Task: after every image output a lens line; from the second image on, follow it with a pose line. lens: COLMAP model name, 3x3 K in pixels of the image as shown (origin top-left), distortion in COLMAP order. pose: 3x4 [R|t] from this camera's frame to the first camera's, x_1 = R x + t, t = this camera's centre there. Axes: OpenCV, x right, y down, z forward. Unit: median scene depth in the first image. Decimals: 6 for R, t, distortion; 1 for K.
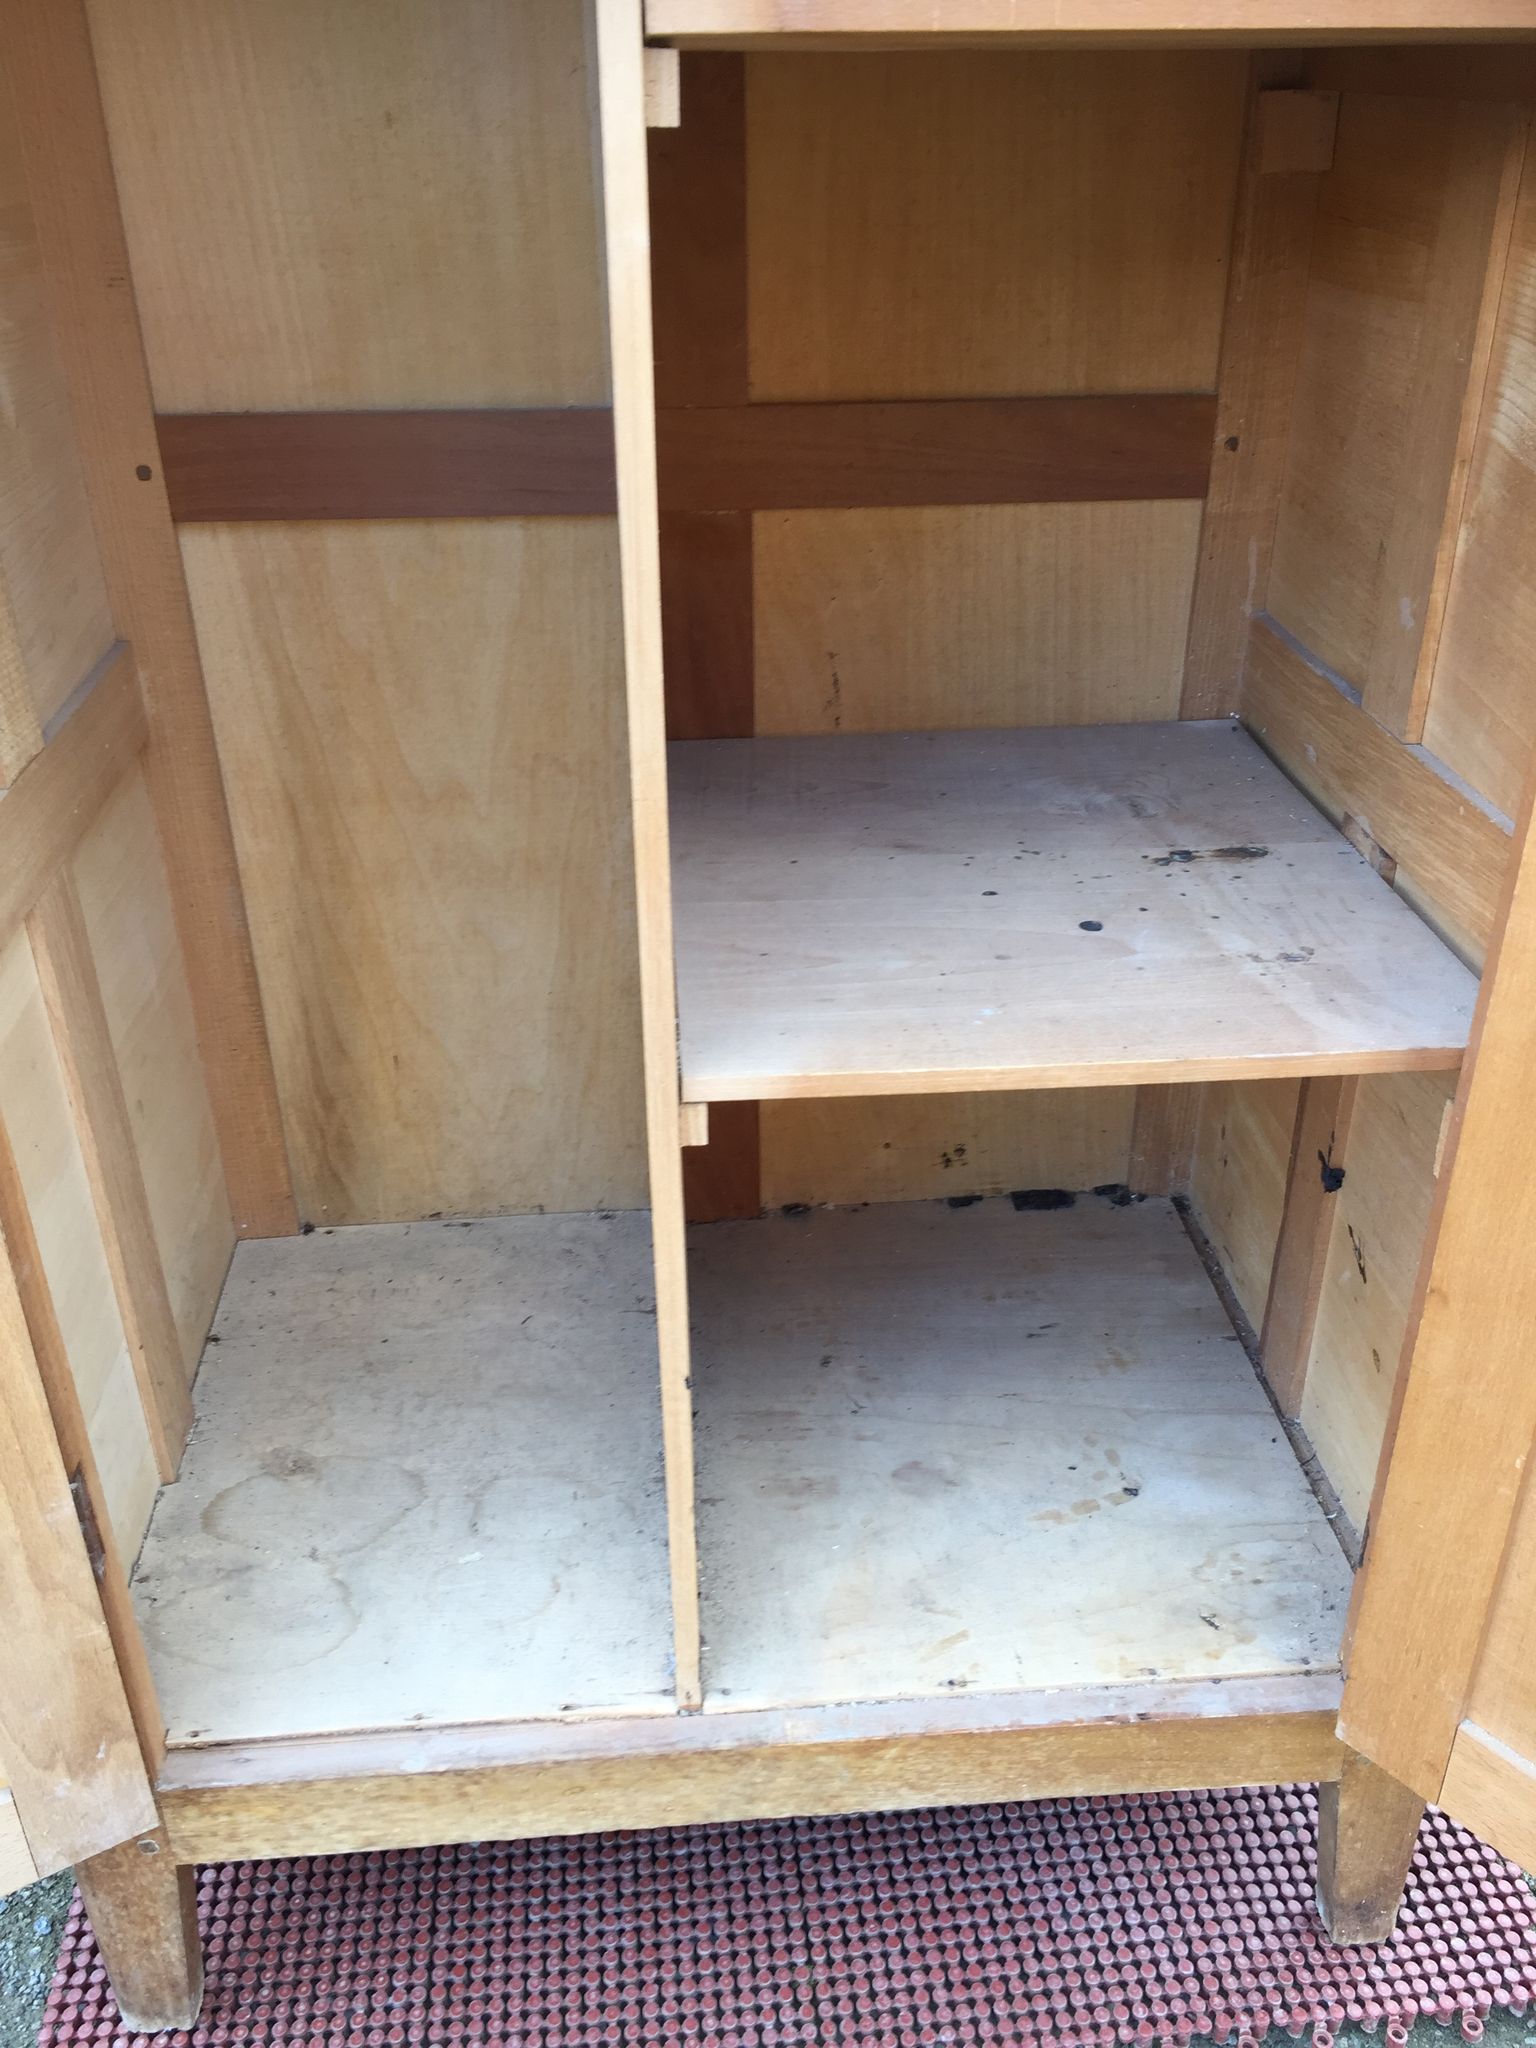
lens RADIAL K [[1753.1, 0, 784.6], [0, 1753.1, 1033.3], [0, 0, 1]] dist [0.070172, -0.084840]
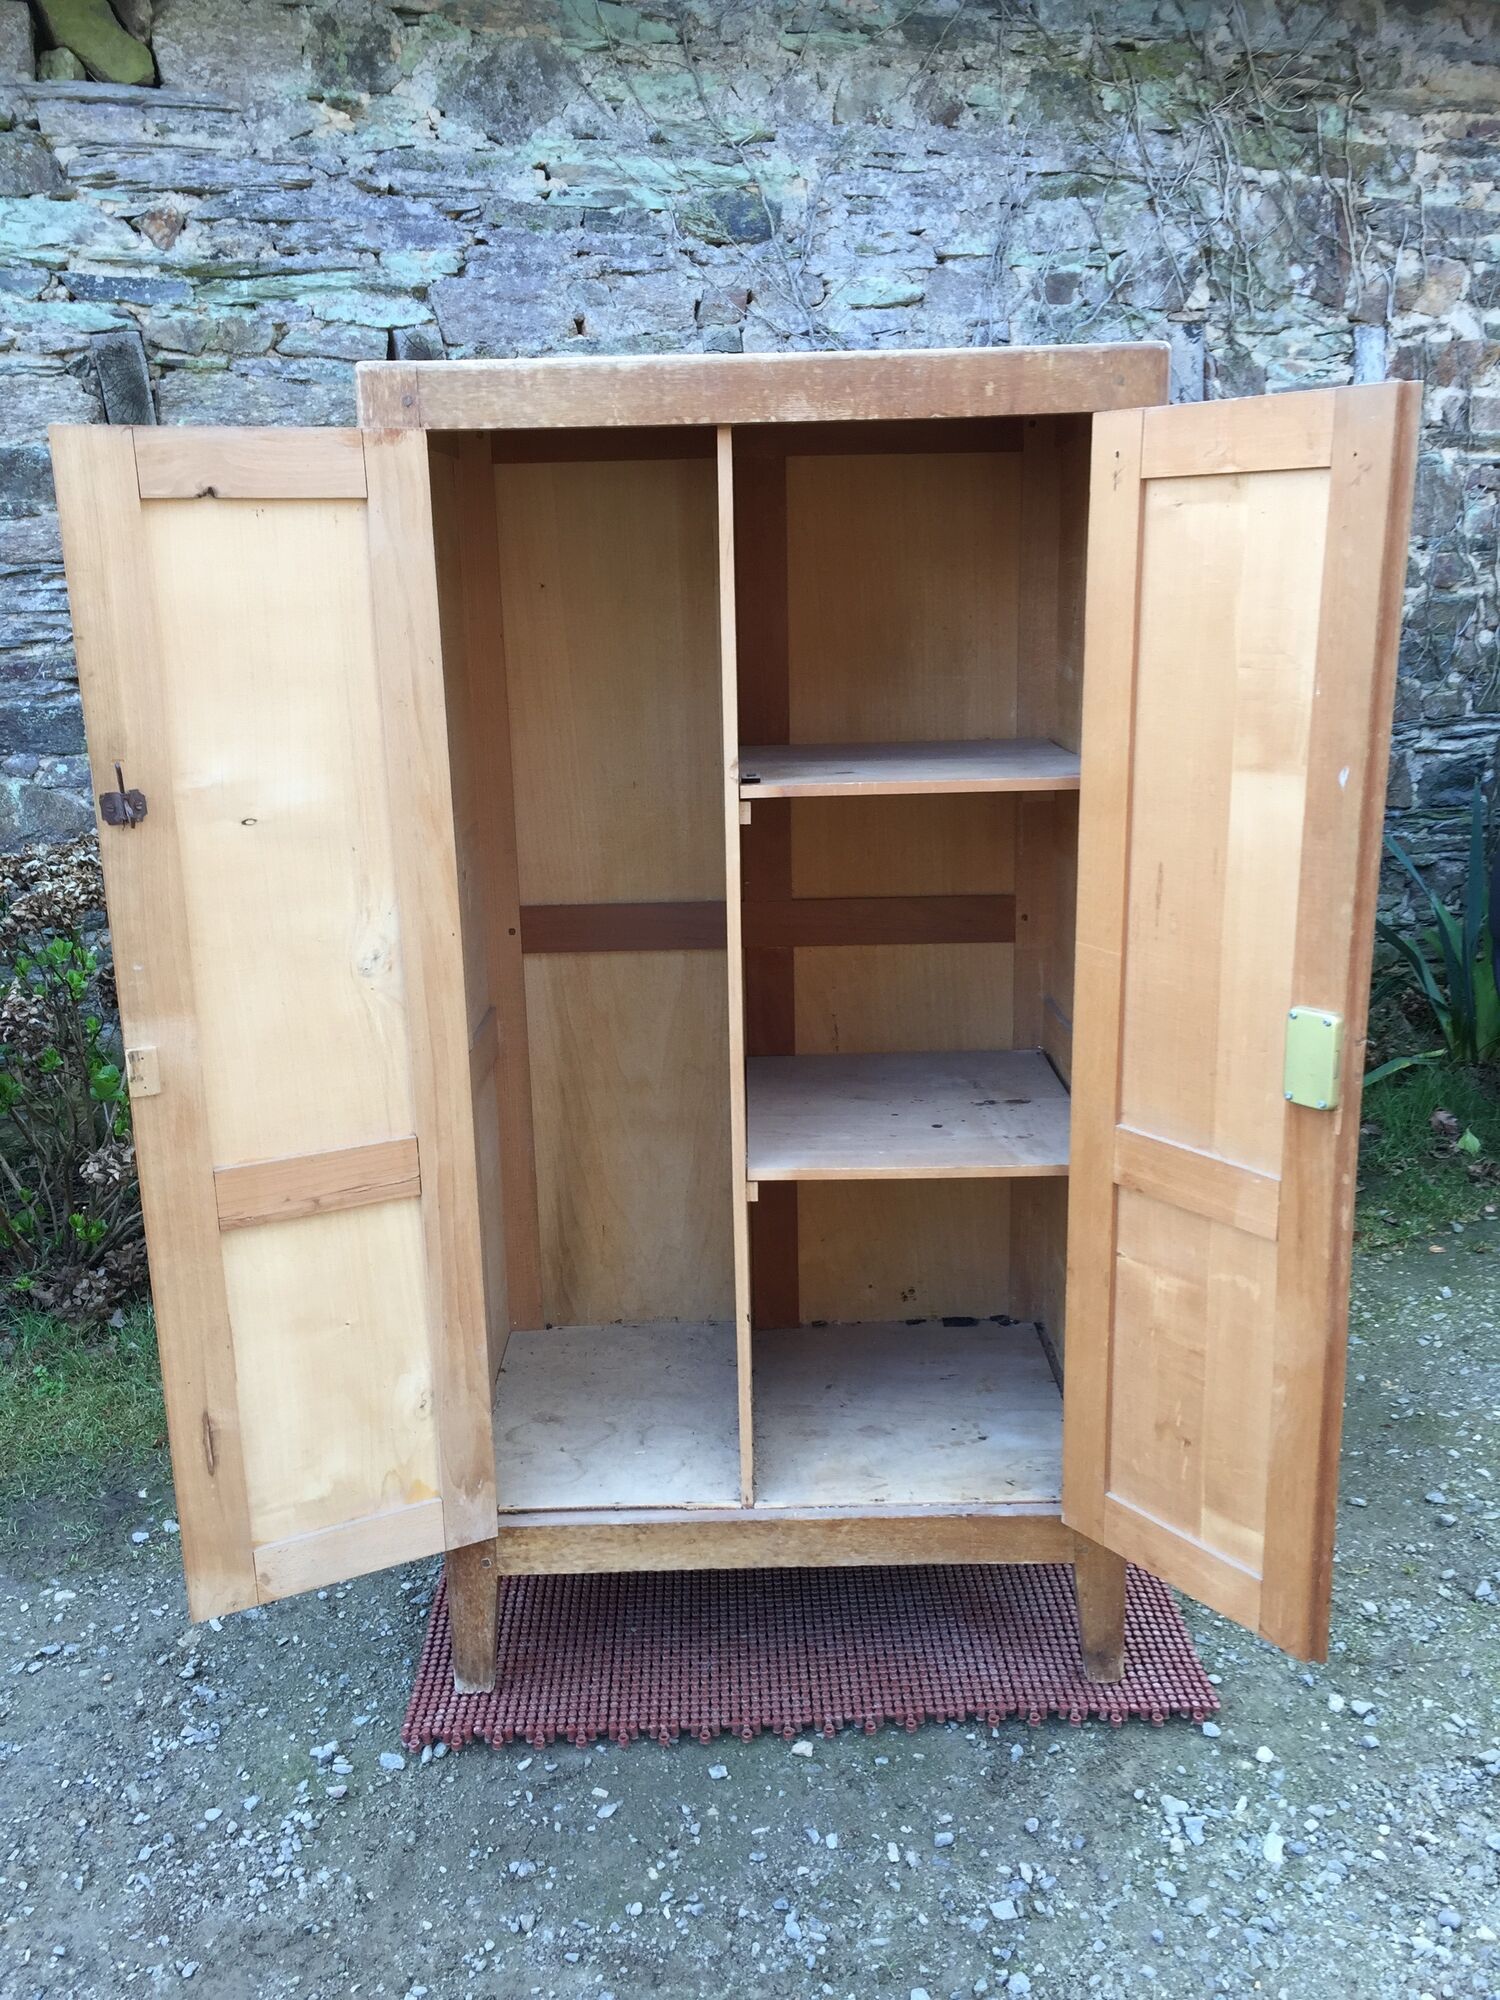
lens RADIAL K [[1714.7, 0, 801.0], [0, 1714.7, 1016.2], [0, 0, 1]] dist [0.070330, -0.083556]
pose [[0.998554, 0.003627, -0.053628, 0.098956], [-0.016880, 0.968405, -0.248809, 0.285949], [0.051031, 0.249355, 0.967067, -0.935344]]
